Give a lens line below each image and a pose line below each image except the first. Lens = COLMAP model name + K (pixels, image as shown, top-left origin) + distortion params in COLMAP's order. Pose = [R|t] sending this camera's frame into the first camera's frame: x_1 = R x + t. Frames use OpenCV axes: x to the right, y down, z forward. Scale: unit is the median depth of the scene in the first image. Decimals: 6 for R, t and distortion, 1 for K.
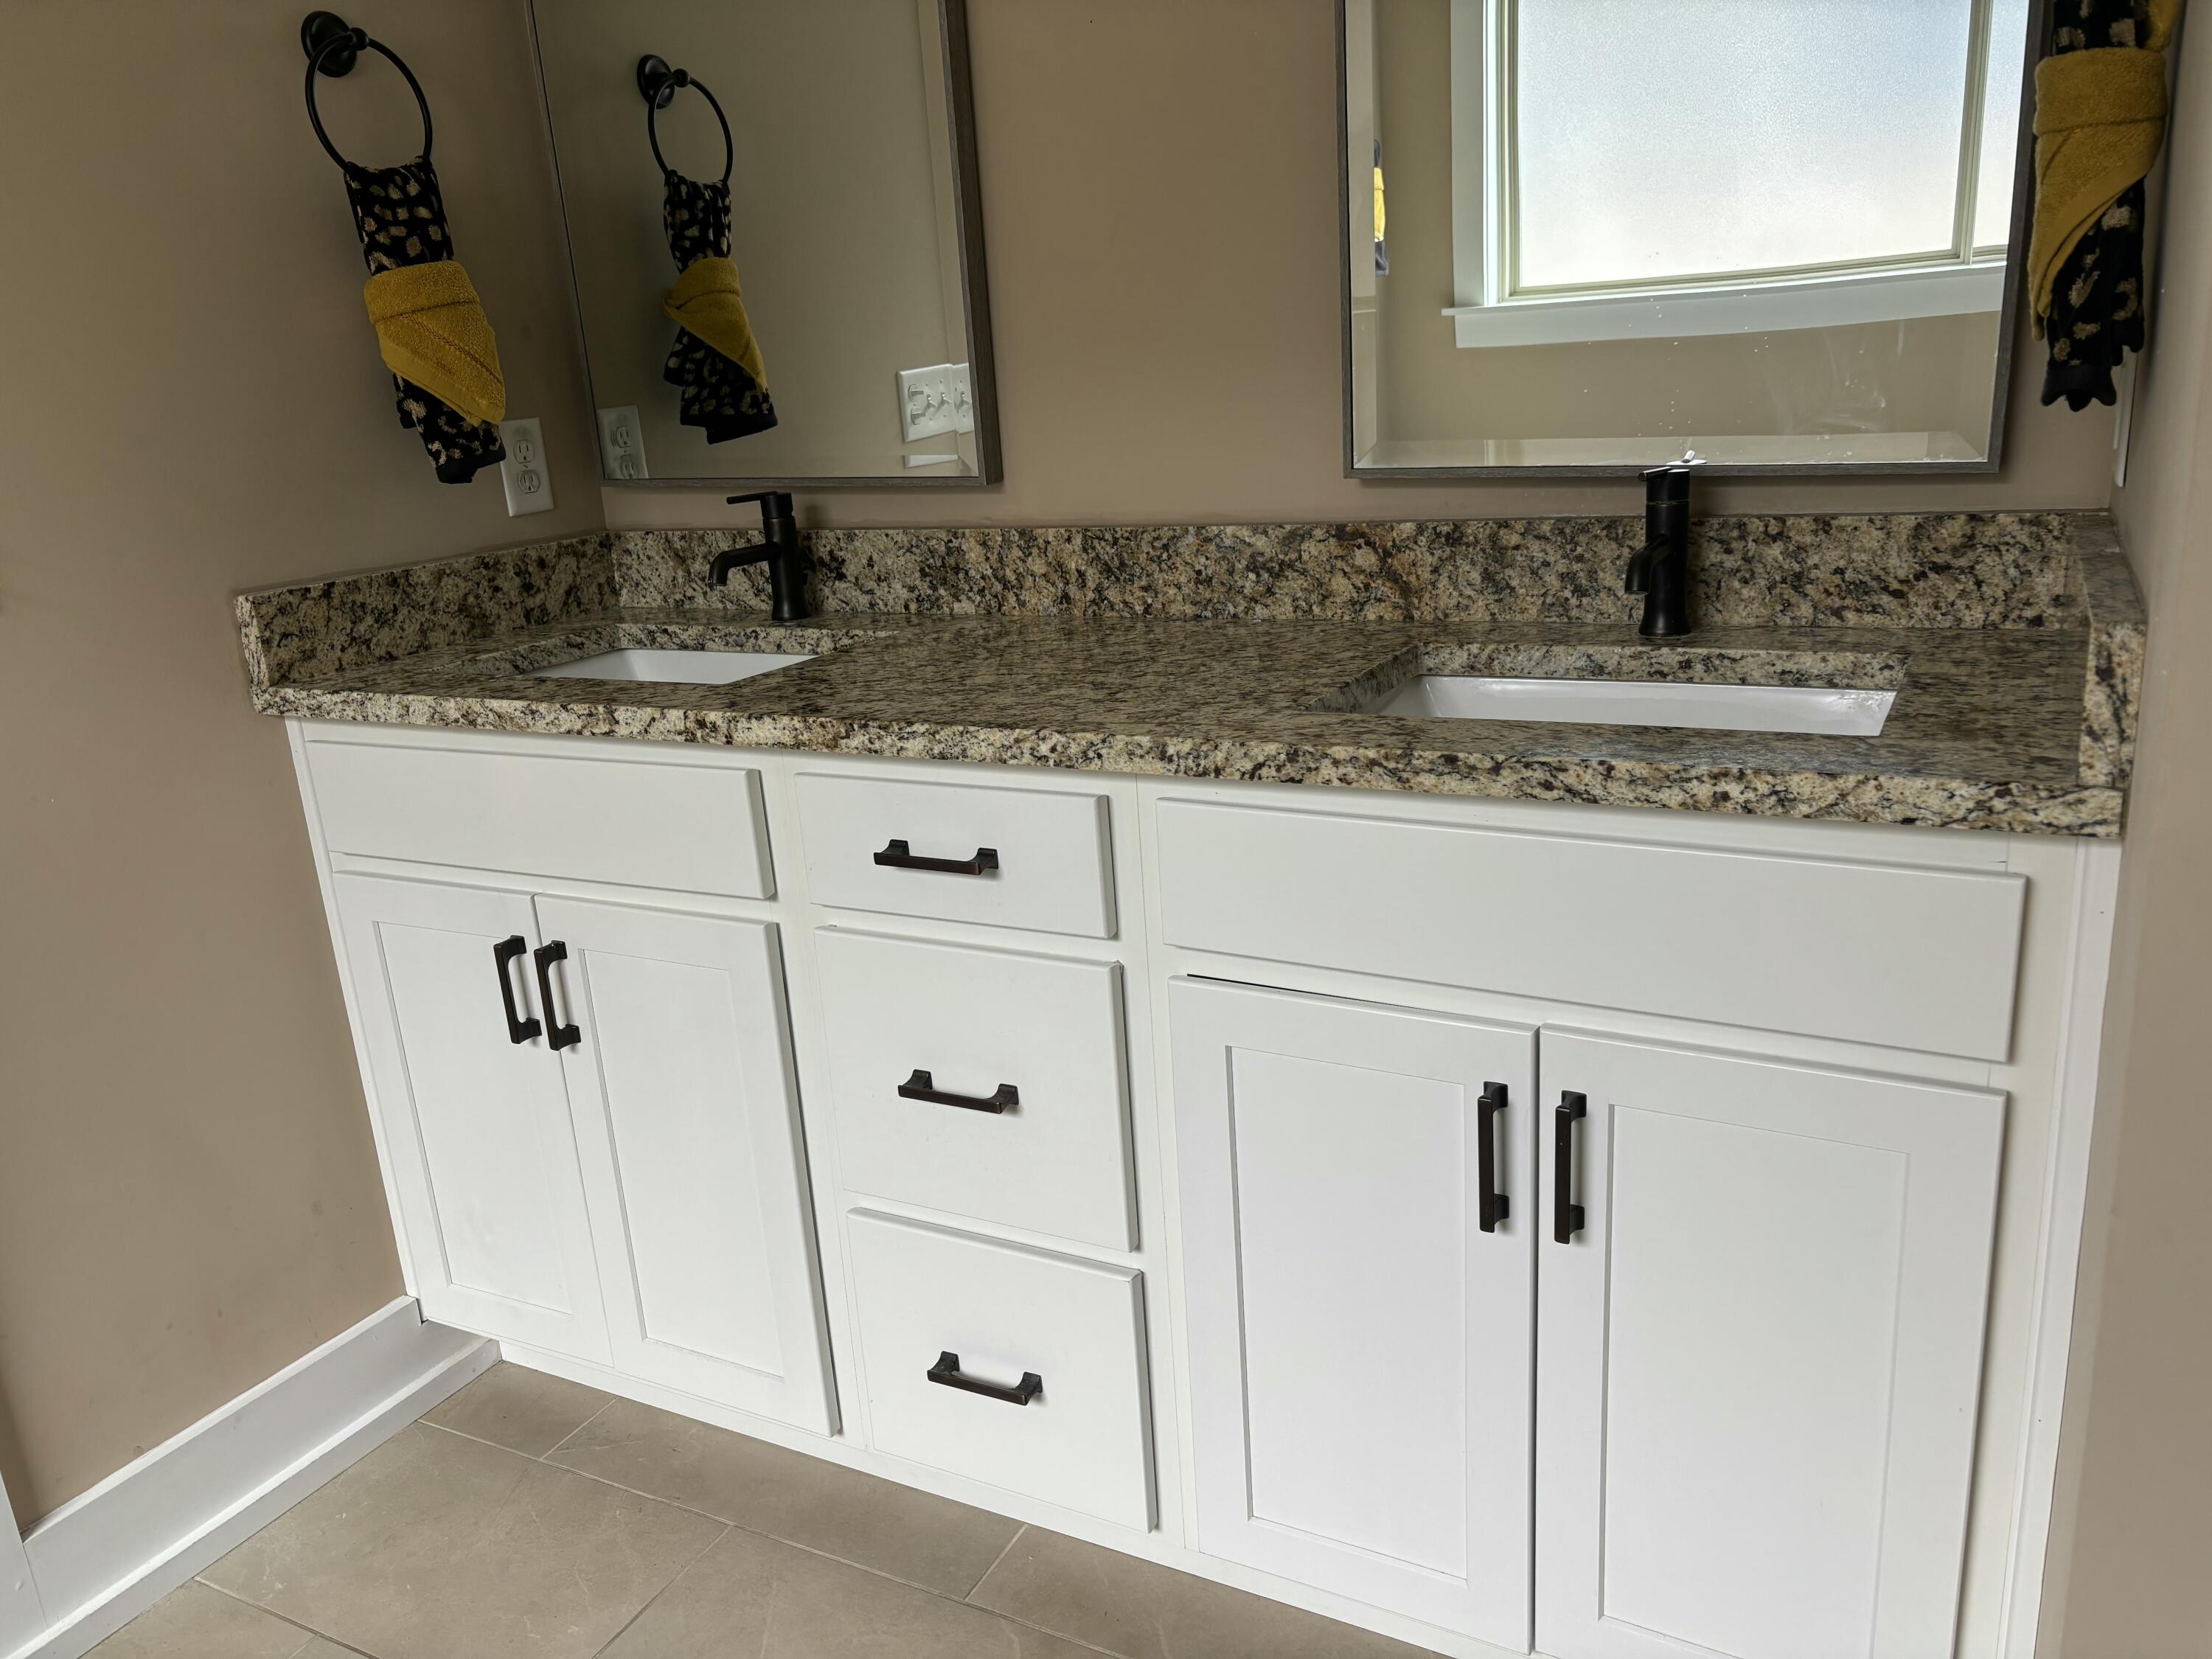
lens RADIAL K [[1666.1, 0, 1106.0], [0, 1666.1, 829.5], [0, 0, 1]] dist [0.040341, -0.050057]
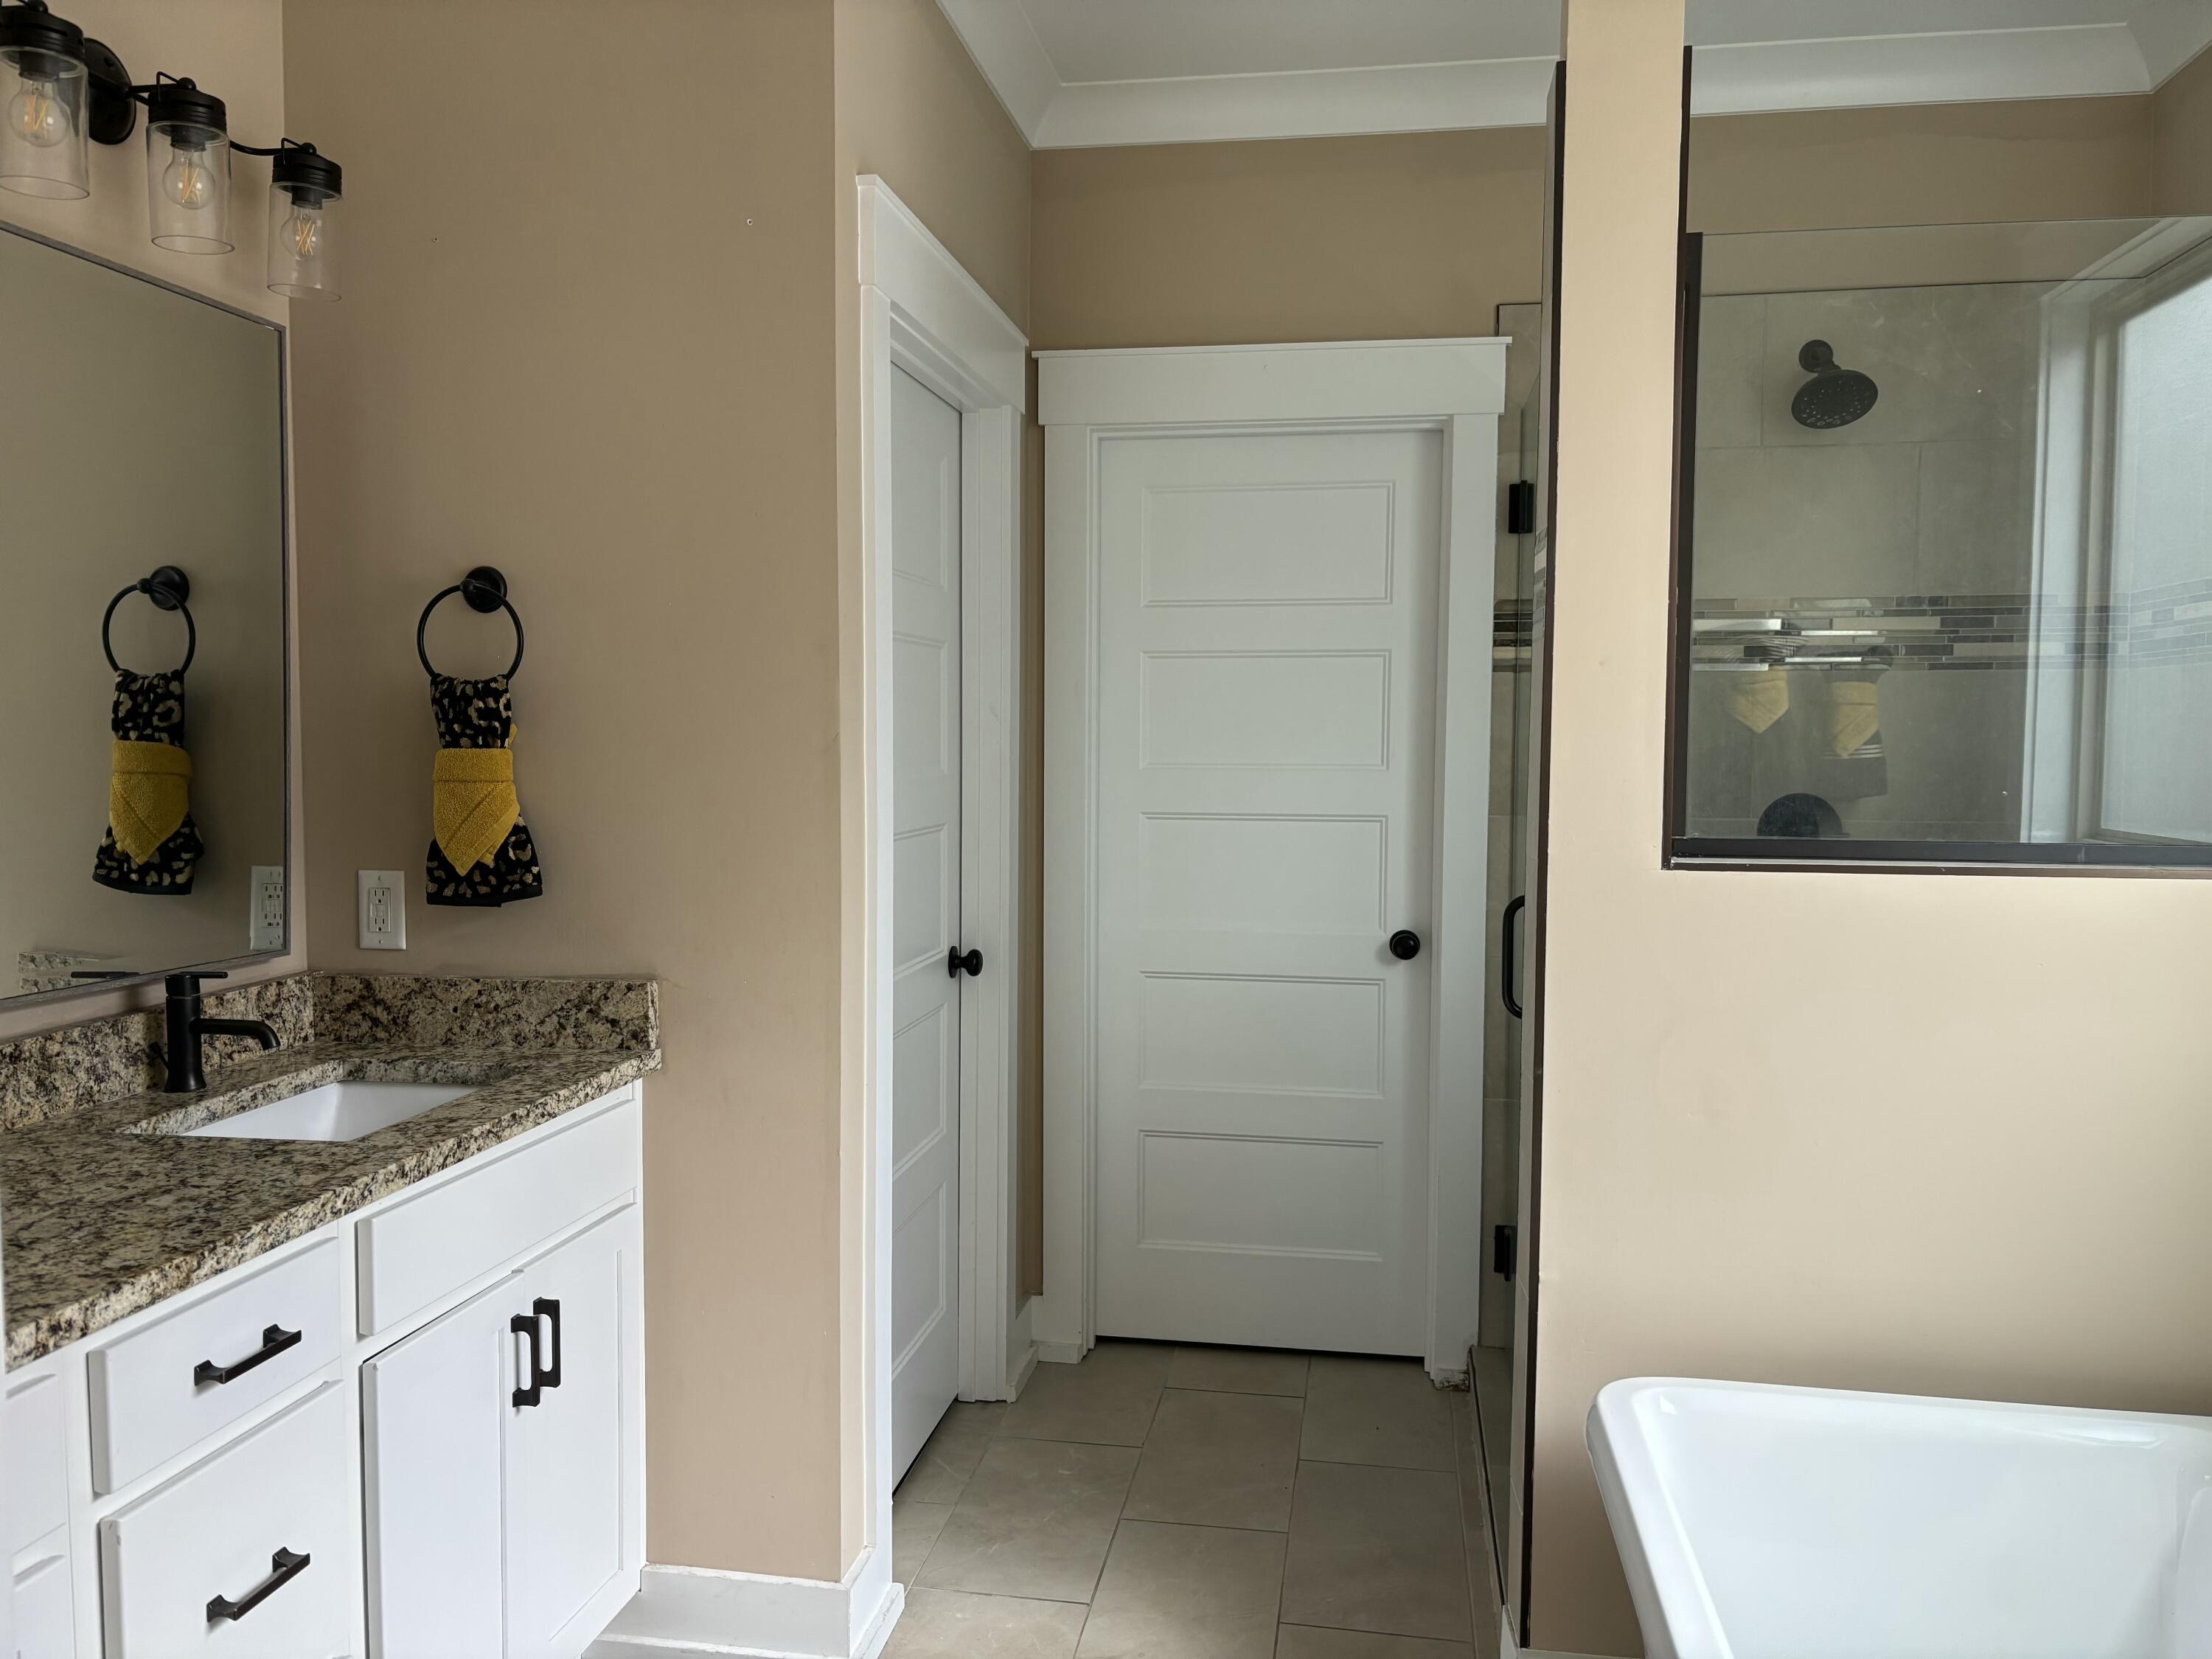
lens RADIAL K [[1666.1, 0, 1106.0], [0, 1666.1, 829.5], [0, 0, 1]] dist [0.040341, -0.050057]
pose [[-0.311413, 0.007319, 0.950246, -1.284039], [0.290943, 0.952684, 0.088010, -0.235483], [-0.904640, 0.303875, -0.298808, 0.703964]]
